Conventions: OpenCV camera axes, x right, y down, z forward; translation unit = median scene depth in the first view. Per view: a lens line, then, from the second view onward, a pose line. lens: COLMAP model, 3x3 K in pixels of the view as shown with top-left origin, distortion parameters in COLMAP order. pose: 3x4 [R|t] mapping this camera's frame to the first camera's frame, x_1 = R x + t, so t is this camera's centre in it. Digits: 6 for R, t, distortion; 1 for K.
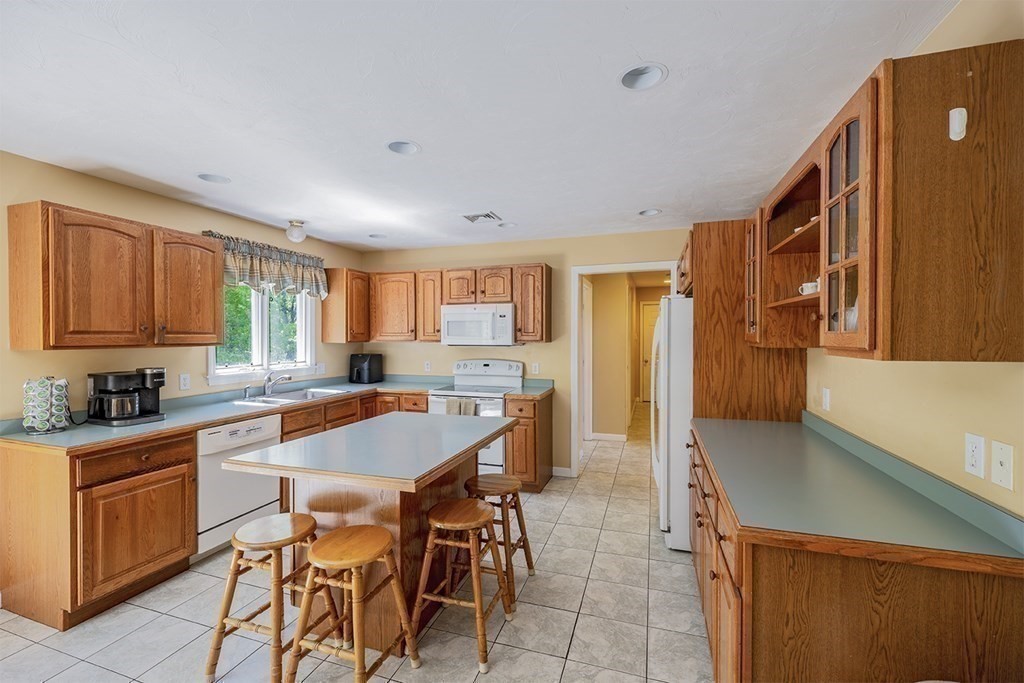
lens RADIAL K [[431.3, 0, 509.8], [0, 431.3, 347.4], [0, 0, 1]] dist [-0.011026, -0.000073]
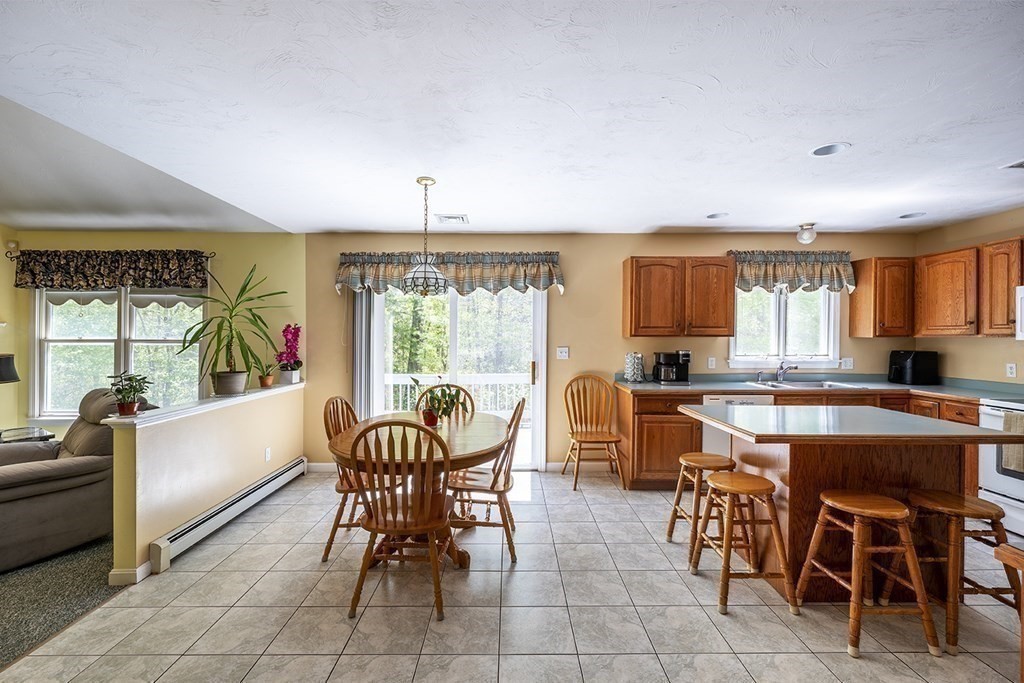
lens RADIAL K [[431.3, 0, 515.4], [0, 431.3, 338.6], [0, 0, 1]] dist [-0.011026, -0.000073]
pose [[0.324547, 0.009197, -0.945825, 0.380681], [-0.025805, 0.999667, 0.000866, 0.018081], [0.945517, 0.024126, 0.324676, -0.057825]]
